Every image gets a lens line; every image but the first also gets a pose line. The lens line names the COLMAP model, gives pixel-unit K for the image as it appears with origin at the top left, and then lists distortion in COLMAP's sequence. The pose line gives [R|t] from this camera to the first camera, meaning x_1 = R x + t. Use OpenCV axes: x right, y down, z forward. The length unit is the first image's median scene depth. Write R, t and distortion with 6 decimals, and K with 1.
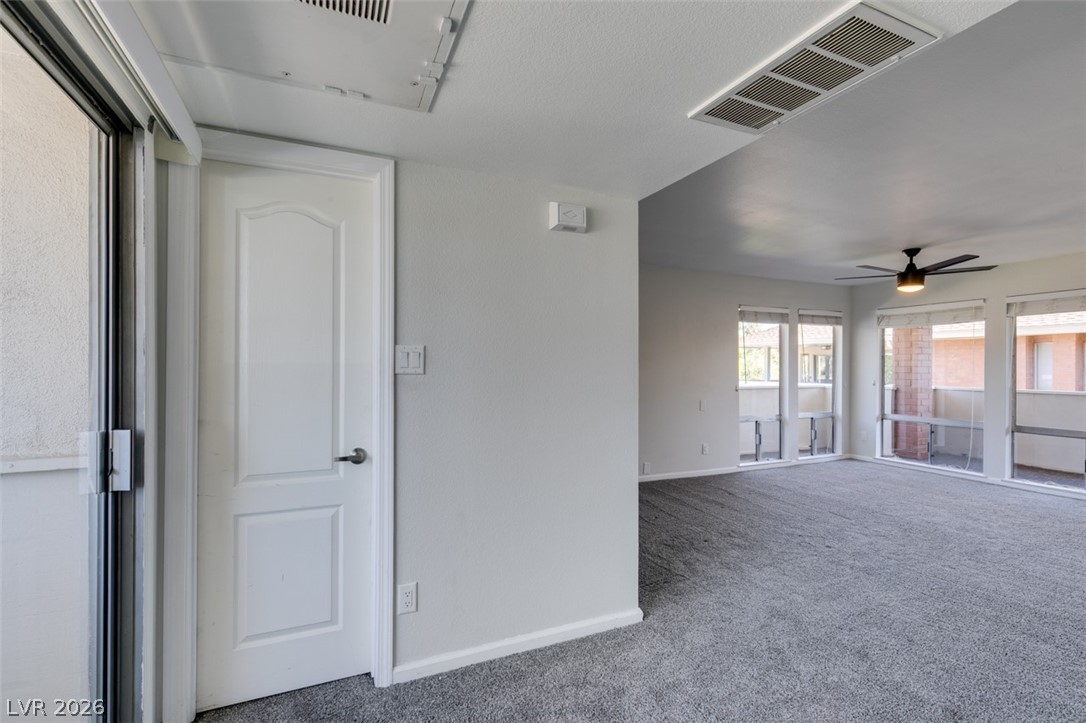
lens RADIAL K [[485.0, 0, 542.1], [0, 485.0, 365.8], [0, 0, 1]] dist [0.007461, -0.002580]
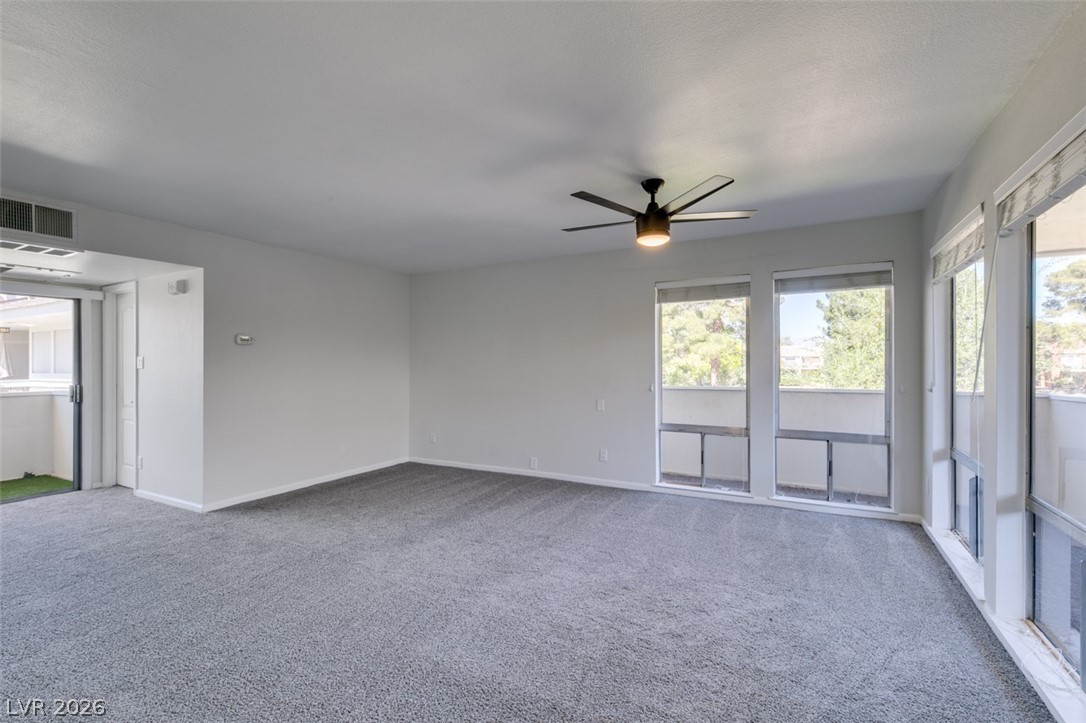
lens RADIAL K [[485.0, 0, 543.1], [0, 485.0, 360.8], [0, 0, 1]] dist [0.007461, -0.002580]
pose [[0.605216, -0.012450, -0.795964, 0.926506], [0.011199, 0.999912, -0.007125, 0.006073], [0.795982, -0.004602, 0.605302, 0.371120]]
